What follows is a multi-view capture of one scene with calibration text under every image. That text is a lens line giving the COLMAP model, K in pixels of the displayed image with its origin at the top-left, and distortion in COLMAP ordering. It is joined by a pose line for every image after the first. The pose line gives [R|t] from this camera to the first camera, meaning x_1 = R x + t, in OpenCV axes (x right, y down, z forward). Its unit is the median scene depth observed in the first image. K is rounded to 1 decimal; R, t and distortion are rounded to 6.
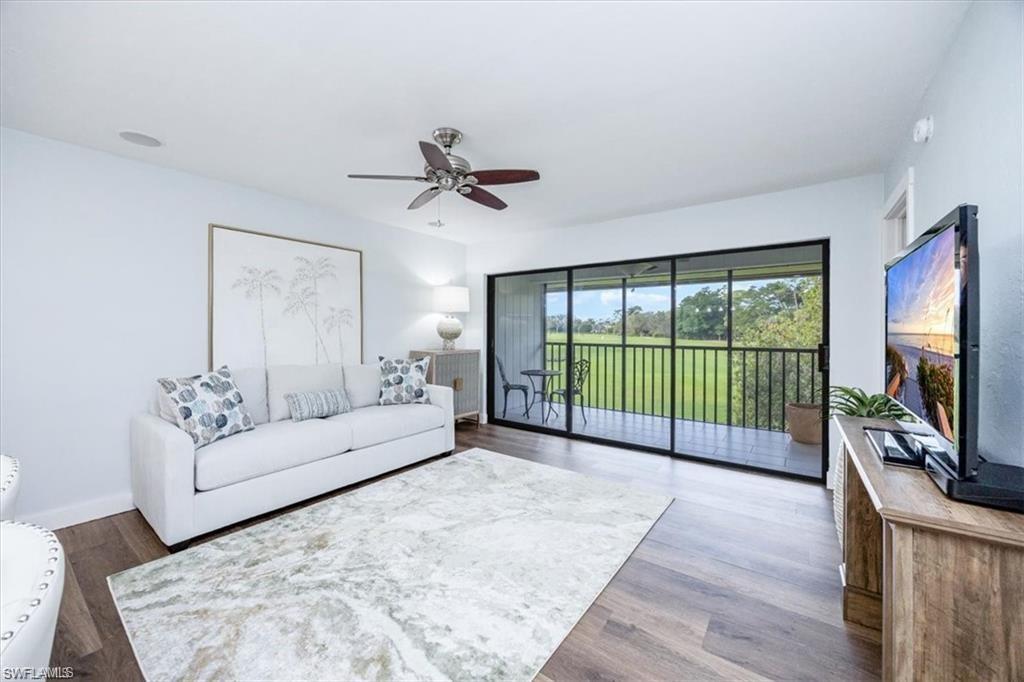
lens RADIAL K [[390.9, 0, 511.9], [0, 390.9, 331.1], [0, 0, 1]] dist [0.000632, 0.000118]
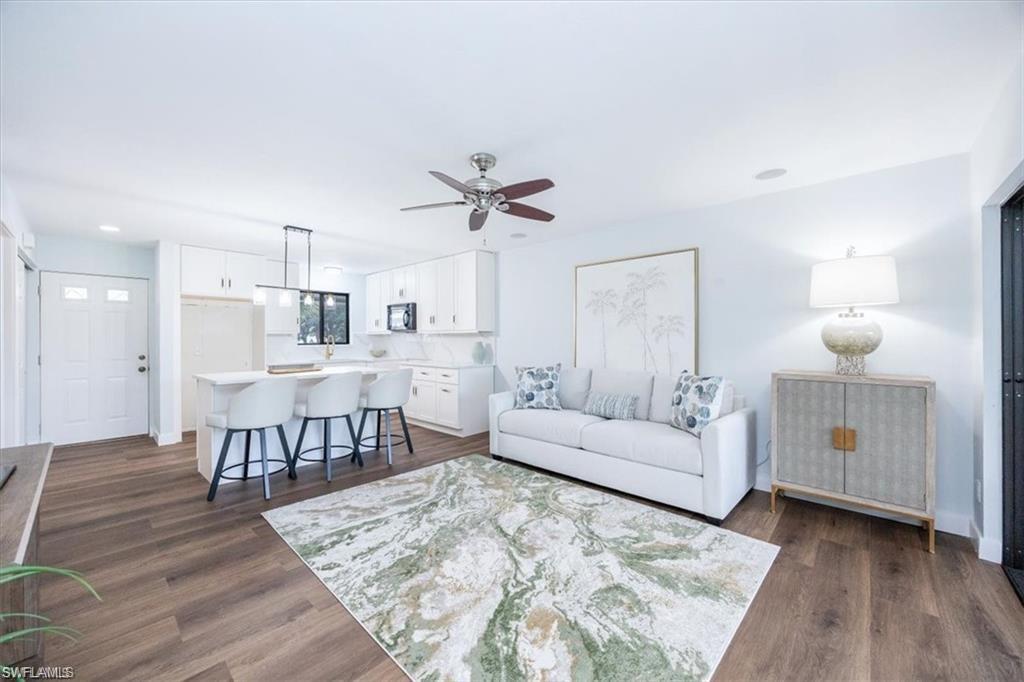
lens RADIAL K [[393.8, 0, 512.6], [0, 393.8, 337.2], [0, 0, 1]] dist [-0.001526, -0.000141]
pose [[-0.112763, -0.006986, -0.993597, 0.771141], [-0.004359, 0.999969, -0.006536, 0.000779], [0.993612, 0.003594, -0.112790, 1.012884]]
